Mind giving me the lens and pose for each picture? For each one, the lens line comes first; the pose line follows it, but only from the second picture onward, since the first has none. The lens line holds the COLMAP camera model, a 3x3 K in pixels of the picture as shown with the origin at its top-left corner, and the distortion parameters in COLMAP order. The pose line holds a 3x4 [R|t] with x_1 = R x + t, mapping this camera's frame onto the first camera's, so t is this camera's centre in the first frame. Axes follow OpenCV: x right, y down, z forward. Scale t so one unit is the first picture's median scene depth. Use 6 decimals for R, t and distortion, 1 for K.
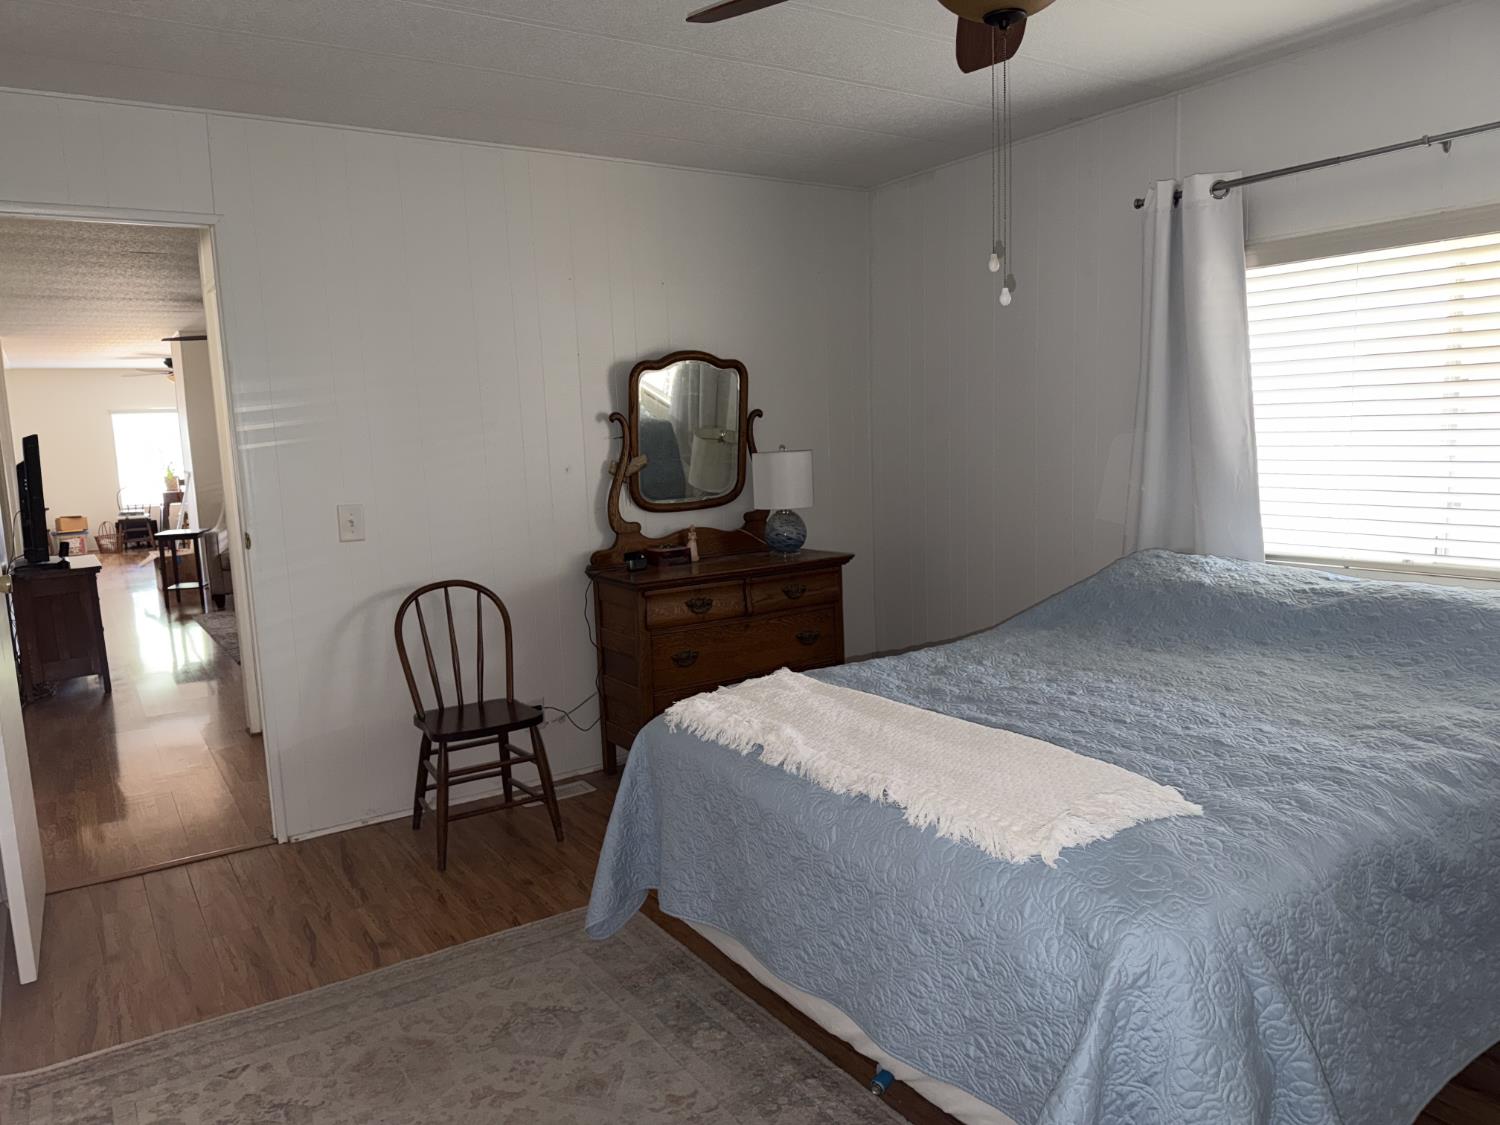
lens RADIAL K [[1044.3, 0, 744.9], [0, 1044.3, 553.8], [0, 0, 1]] dist [0.085169, -0.111908]
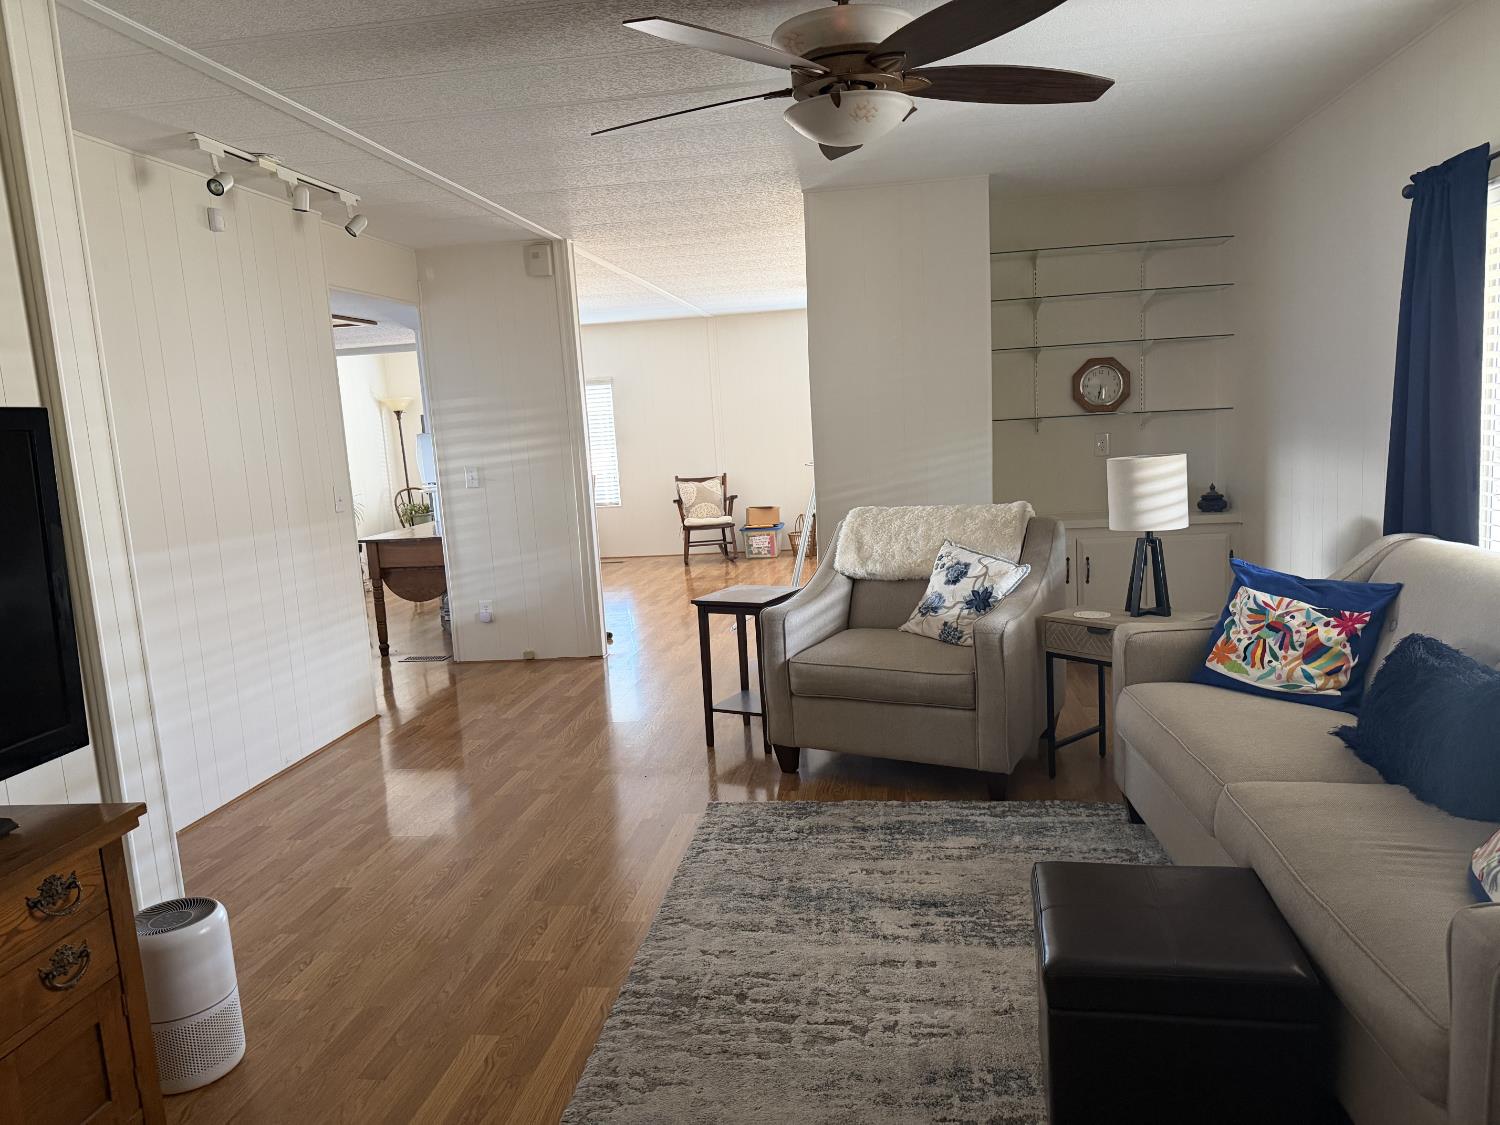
lens RADIAL K [[1044.4, 0, 747.5], [0, 1044.4, 558.1], [0, 0, 1]] dist [0.136418, -0.216801]
pose [[0.747737, 0.084348, -0.658616, -0.206875], [-0.055926, 0.996375, 0.064110, -0.067288], [0.661636, -0.011104, 0.749743, 0.622891]]
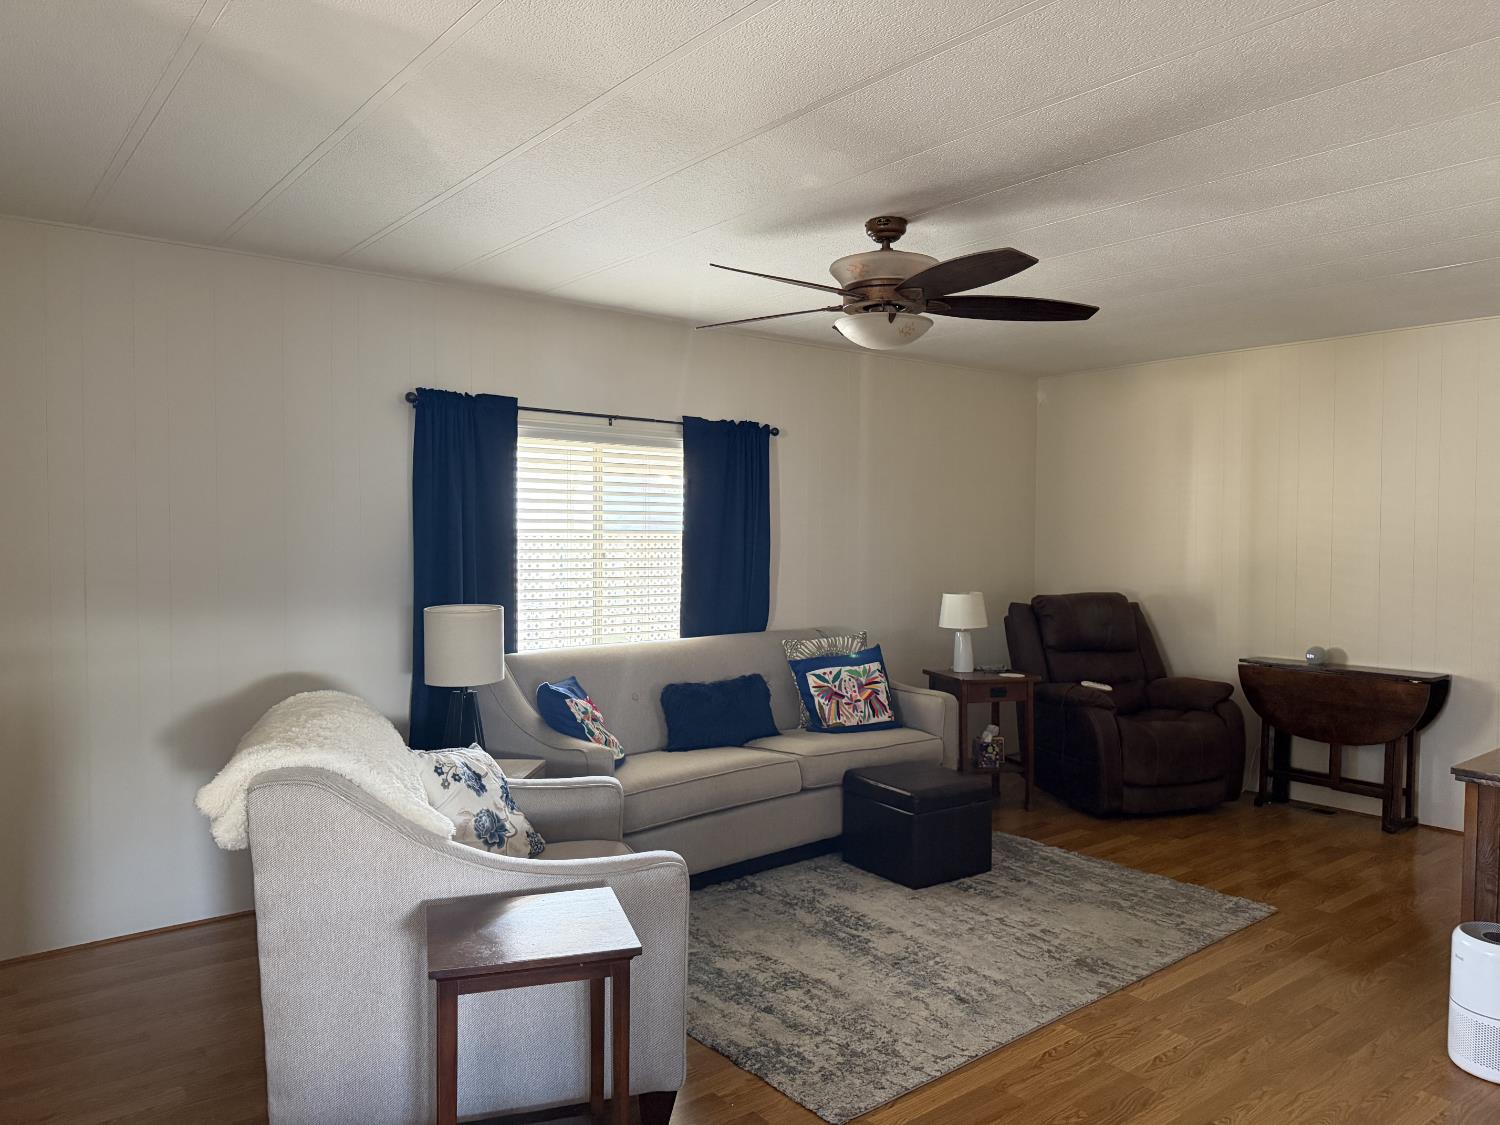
lens RADIAL K [[1044.4, 0, 747.5], [0, 1044.4, 558.1], [0, 0, 1]] dist [0.136418, -0.216801]
pose [[-0.093112, 0.016115, 0.995525, -0.747215], [0.124667, 0.992189, -0.004401, -0.091757], [-0.987820, 0.123700, -0.094394, 0.945760]]
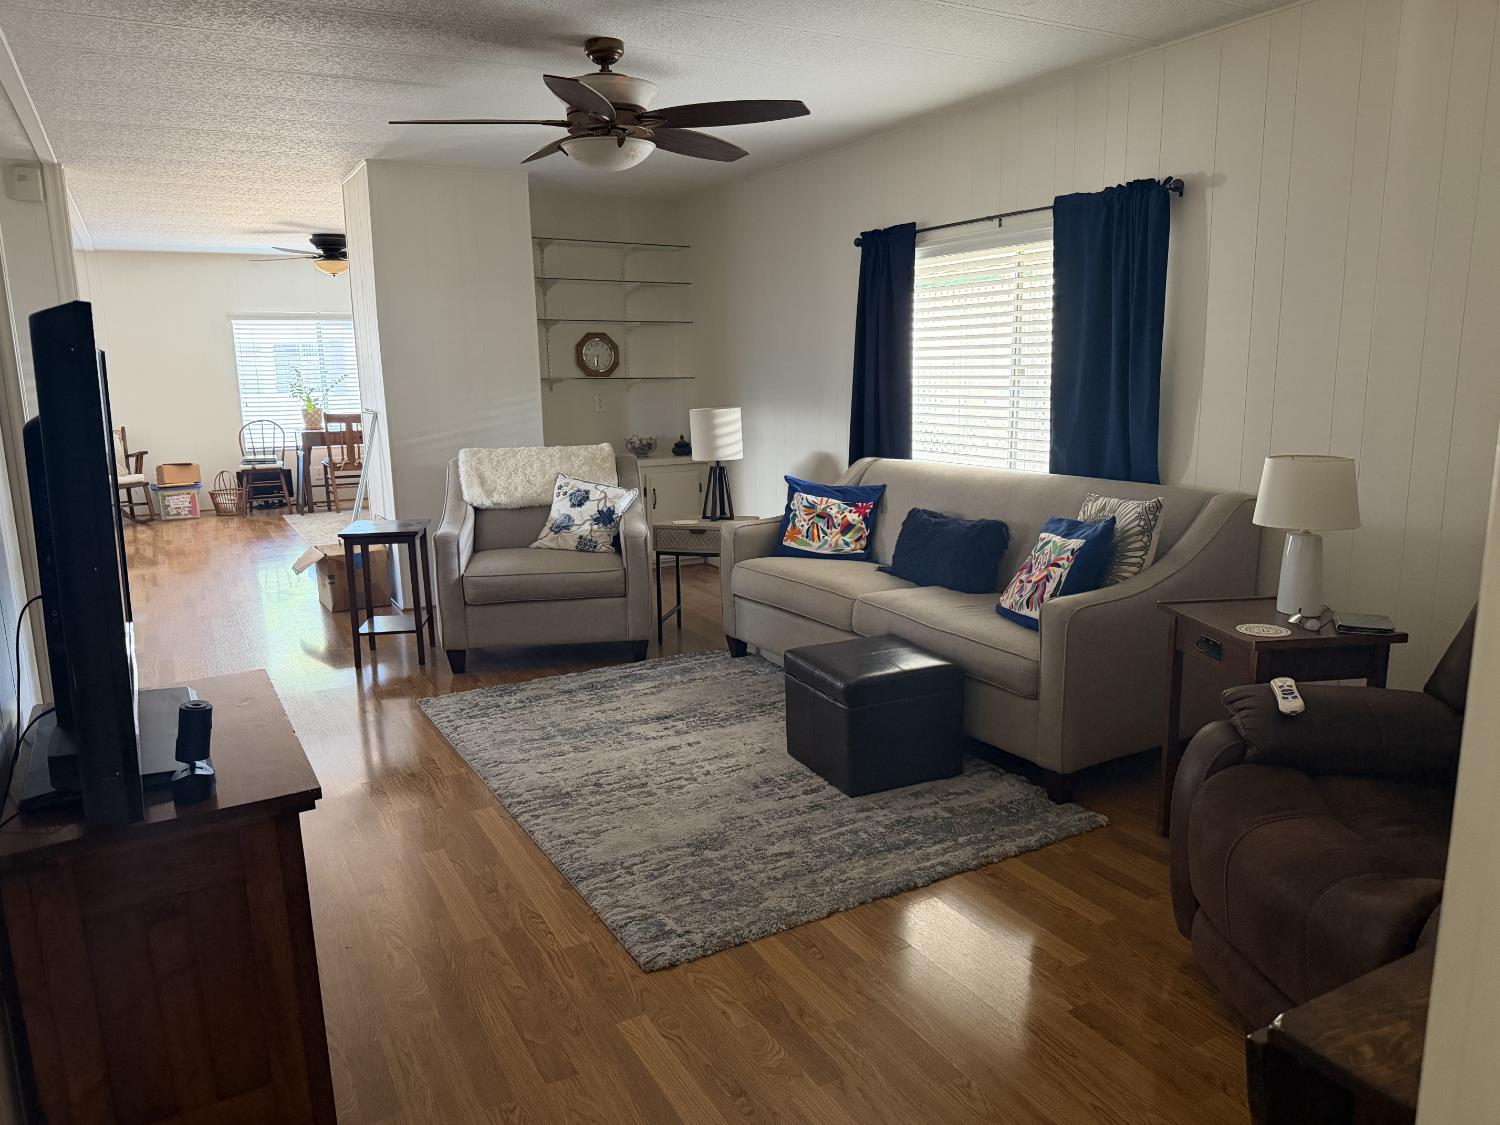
lens RADIAL K [[1044.4, 0, 747.5], [0, 1044.4, 558.1], [0, 0, 1]] dist [0.136418, -0.216801]
pose [[0.996935, 0.038431, -0.068149, -0.300341], [-0.034044, 0.997344, 0.064395, -0.045277], [0.070443, -0.061877, 0.995595, 0.460565]]
